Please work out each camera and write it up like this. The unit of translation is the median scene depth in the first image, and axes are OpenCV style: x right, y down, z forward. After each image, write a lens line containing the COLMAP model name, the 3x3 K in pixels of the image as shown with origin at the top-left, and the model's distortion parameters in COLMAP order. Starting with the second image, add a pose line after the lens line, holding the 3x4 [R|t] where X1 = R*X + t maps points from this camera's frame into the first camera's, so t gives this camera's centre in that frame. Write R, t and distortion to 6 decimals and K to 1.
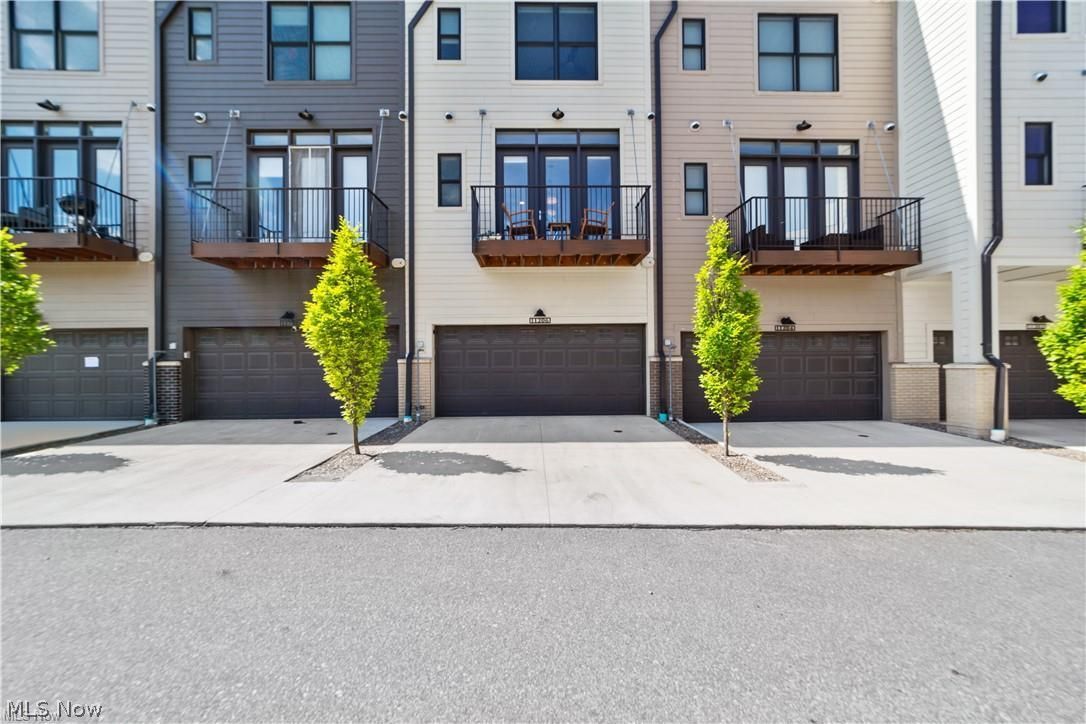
lens RADIAL K [[411.2, 0, 545.2], [0, 411.2, 355.0], [0, 0, 1]] dist [0.002413, 0.000099]
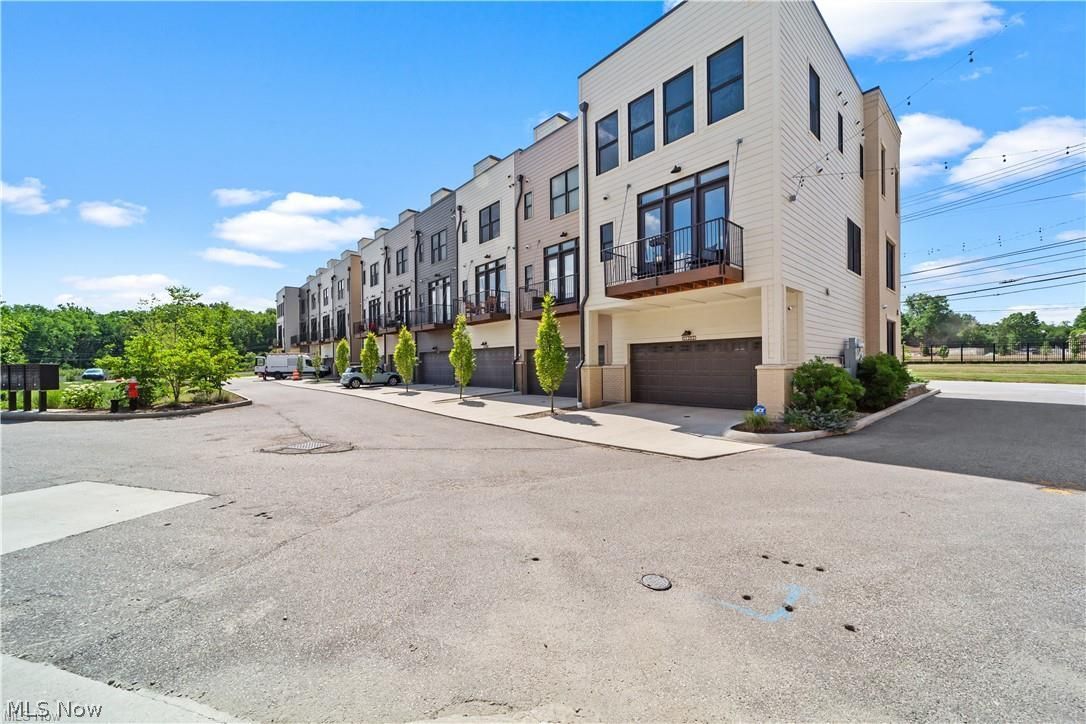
lens RADIAL K [[411.2, 0, 541.6], [0, 411.2, 368.0], [0, 0, 1]] dist [0.002413, 0.000099]
pose [[0.665341, -0.005900, -0.746516, 1.785281], [-0.006811, 0.999879, -0.013973, 0.059797], [0.746509, 0.014381, 0.665220, -0.262291]]
